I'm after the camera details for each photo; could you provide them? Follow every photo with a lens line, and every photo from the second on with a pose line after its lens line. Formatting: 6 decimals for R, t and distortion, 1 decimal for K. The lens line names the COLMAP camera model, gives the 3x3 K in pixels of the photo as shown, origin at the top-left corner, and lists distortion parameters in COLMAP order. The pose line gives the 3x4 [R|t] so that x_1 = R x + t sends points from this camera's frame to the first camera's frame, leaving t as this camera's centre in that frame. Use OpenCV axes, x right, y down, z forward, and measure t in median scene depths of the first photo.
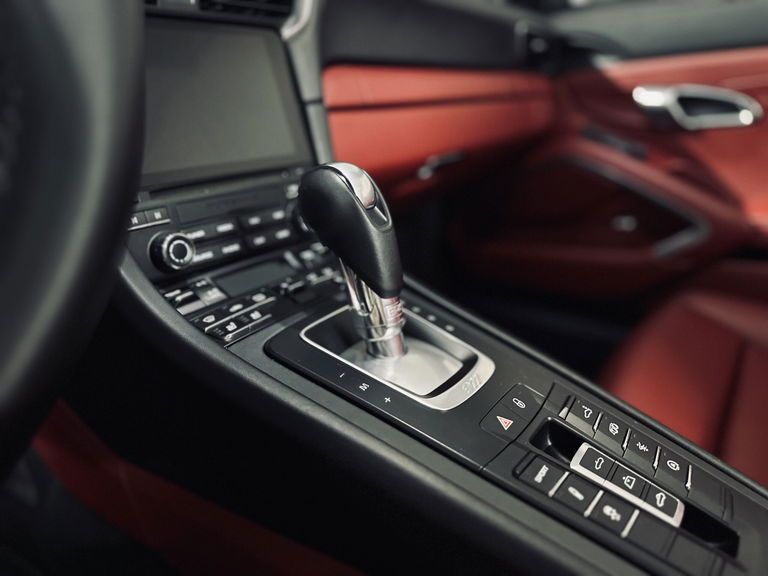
lens RADIAL K [[545.3, 0, 381.2], [0, 545.3, 292.7], [0, 0, 1]] dist [0.030744, -0.036092]
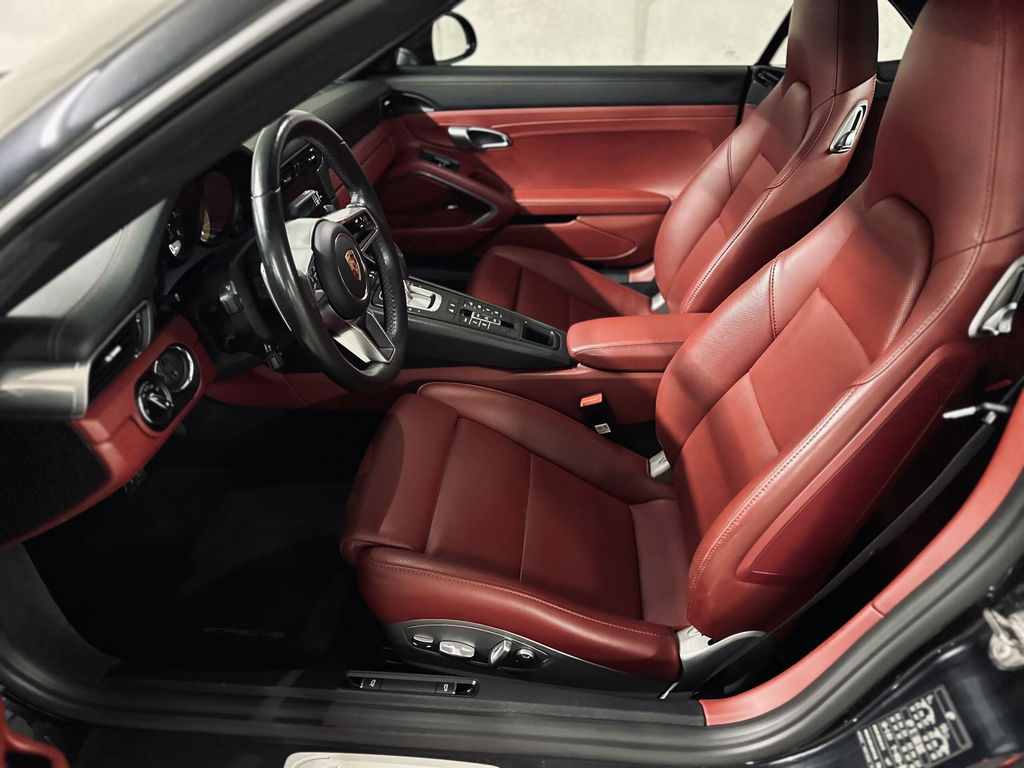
lens RADIAL K [[727.0, 0, 520.2], [0, 727.0, 385.1], [0, 0, 1]] dist [0.030744, -0.036092]
pose [[0.846724, -0.252415, 0.468344, -1.391830], [0.148608, 0.957461, 0.247355, -0.316976], [-0.510857, -0.139842, 0.848216, -2.630621]]
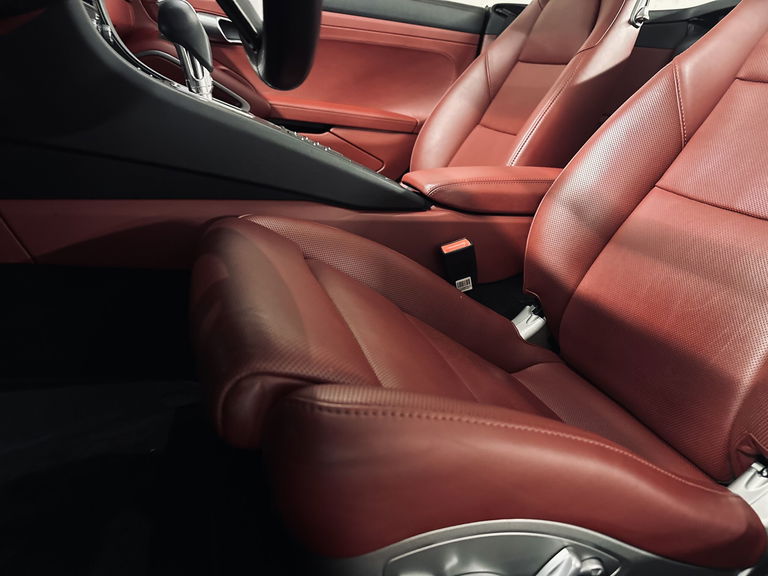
lens RADIAL K [[545.3, 0, 391.5], [0, 545.3, 298.8], [0, 0, 1]] dist [0.030744, -0.036092]
pose [[0.574633, -0.179444, 0.798496, -1.353565], [0.110138, 0.983747, 0.141815, 0.610410], [-0.810966, 0.006453, 0.585057, -0.746756]]
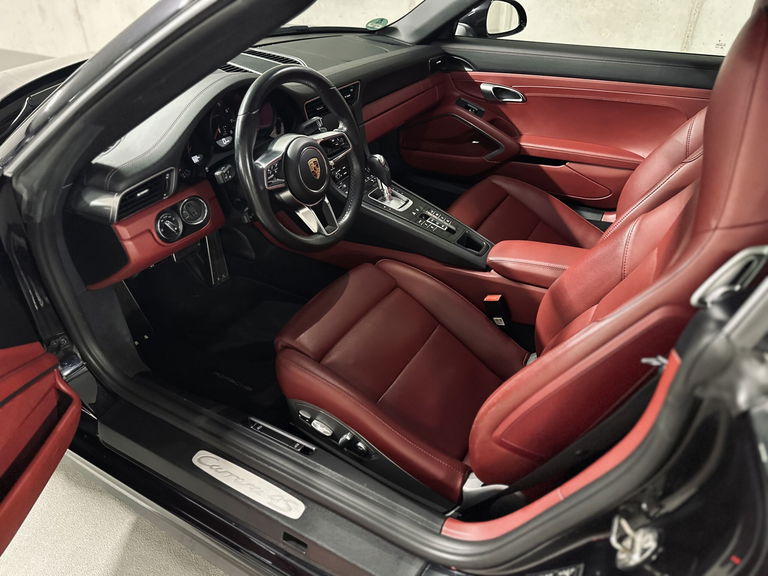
lens RADIAL K [[545.3, 0, 384.3], [0, 545.3, 287.5], [0, 0, 1]] dist [0.030744, -0.036092]
pose [[0.992979, -0.037837, 0.112076, -0.506197], [0.008992, 0.968866, 0.247423, -0.272373], [-0.117948, -0.244678, 0.962404, -3.183221]]
